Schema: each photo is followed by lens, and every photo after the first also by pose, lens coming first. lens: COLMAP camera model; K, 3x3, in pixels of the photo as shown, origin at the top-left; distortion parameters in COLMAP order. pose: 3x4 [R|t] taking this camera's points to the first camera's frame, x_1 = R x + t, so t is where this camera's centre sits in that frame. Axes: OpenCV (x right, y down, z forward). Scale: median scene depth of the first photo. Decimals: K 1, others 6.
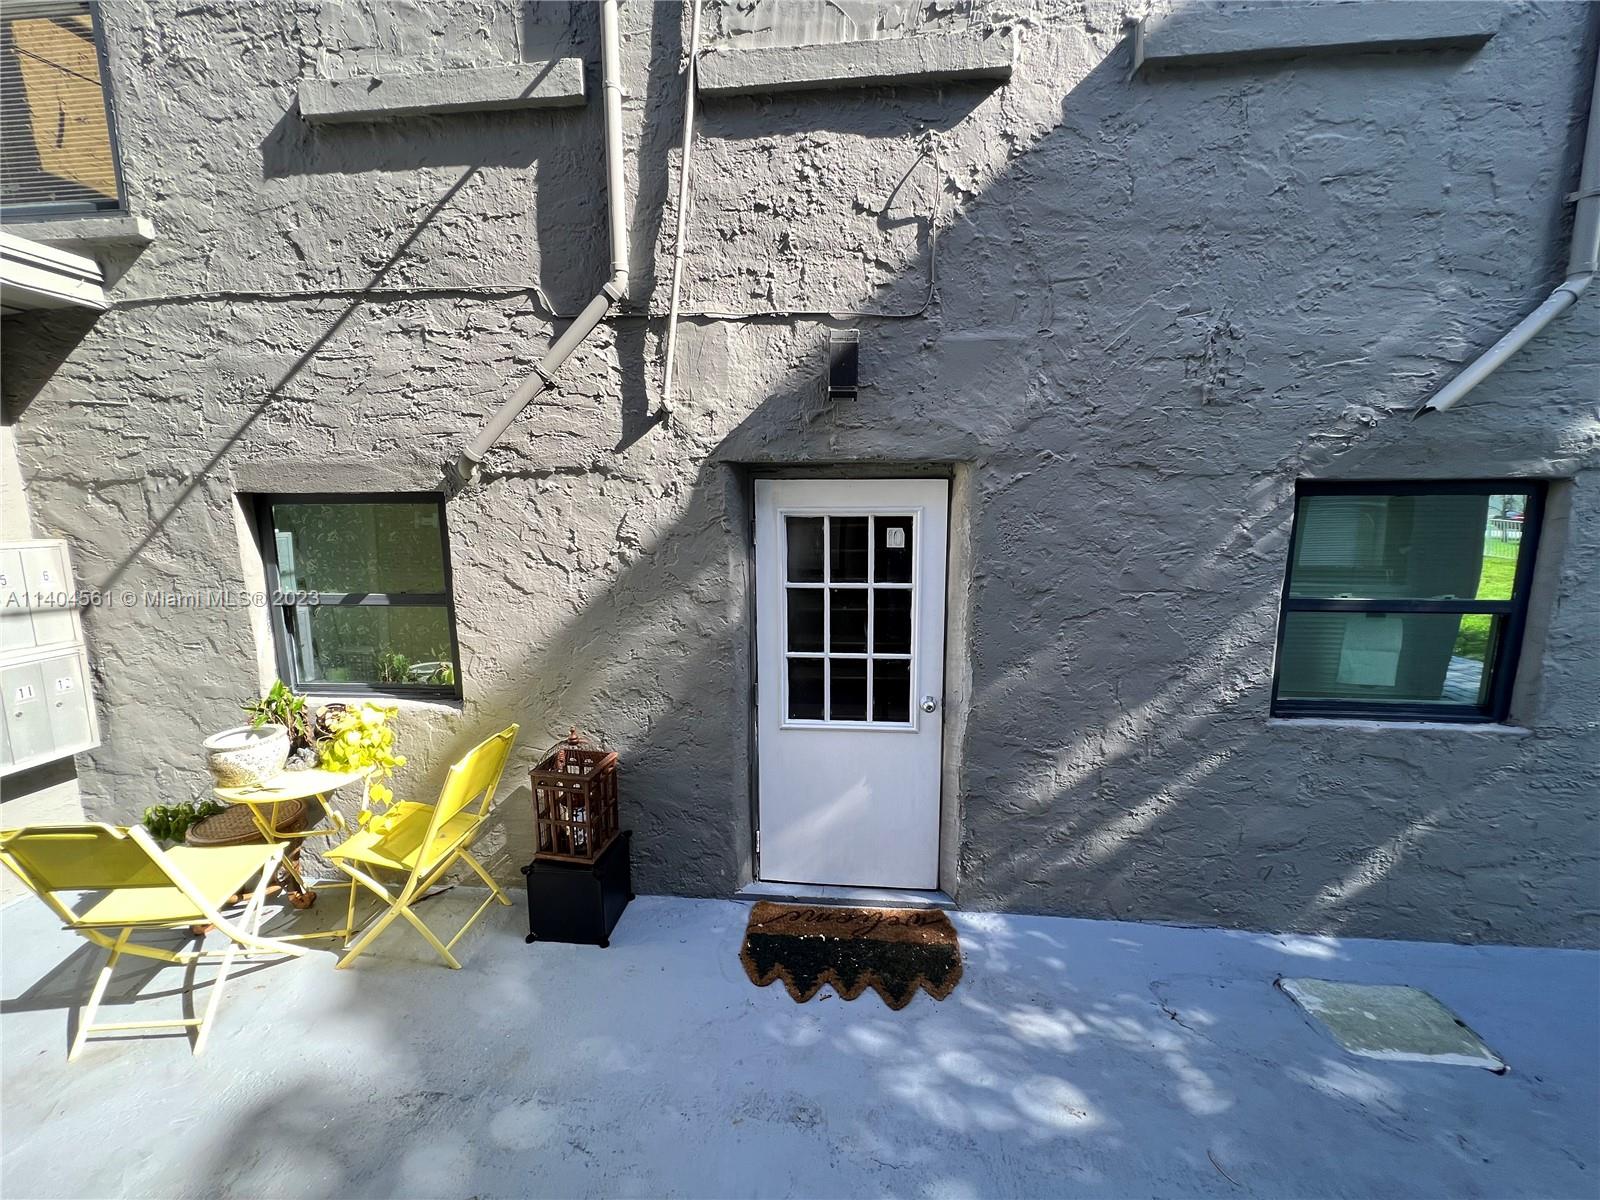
lens RADIAL K [[642.9, 0, 802.0], [0, 642.9, 599.3], [0, 0, 1]] dist [-0.000774, 0.000047]
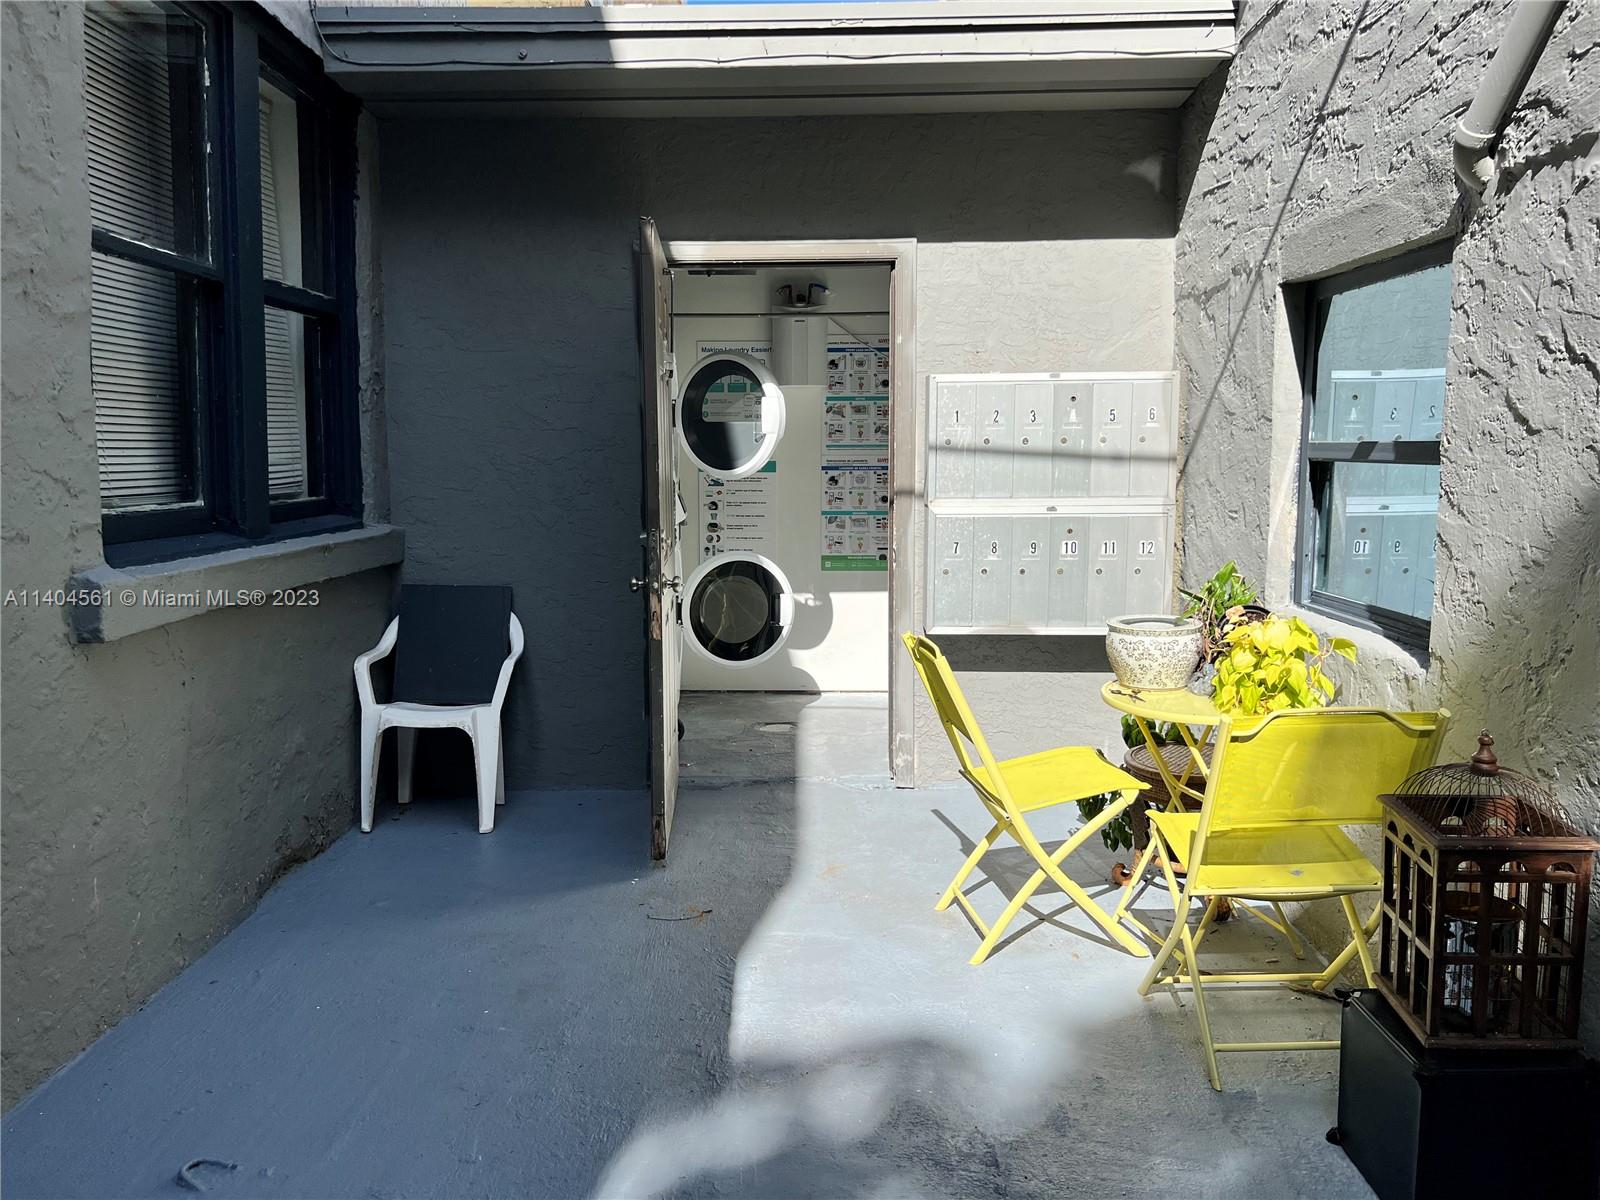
lens RADIAL K [[1222.4, 0, 801.4], [0, 1222.4, 599.3], [0, 0, 1]] dist [0.000049, -0.004245]
pose [[0.088184, 0.134127, -0.987033, 0.375469], [-0.139841, 0.982747, 0.121051, 0.073094], [0.986239, 0.127352, 0.105419, 0.433451]]
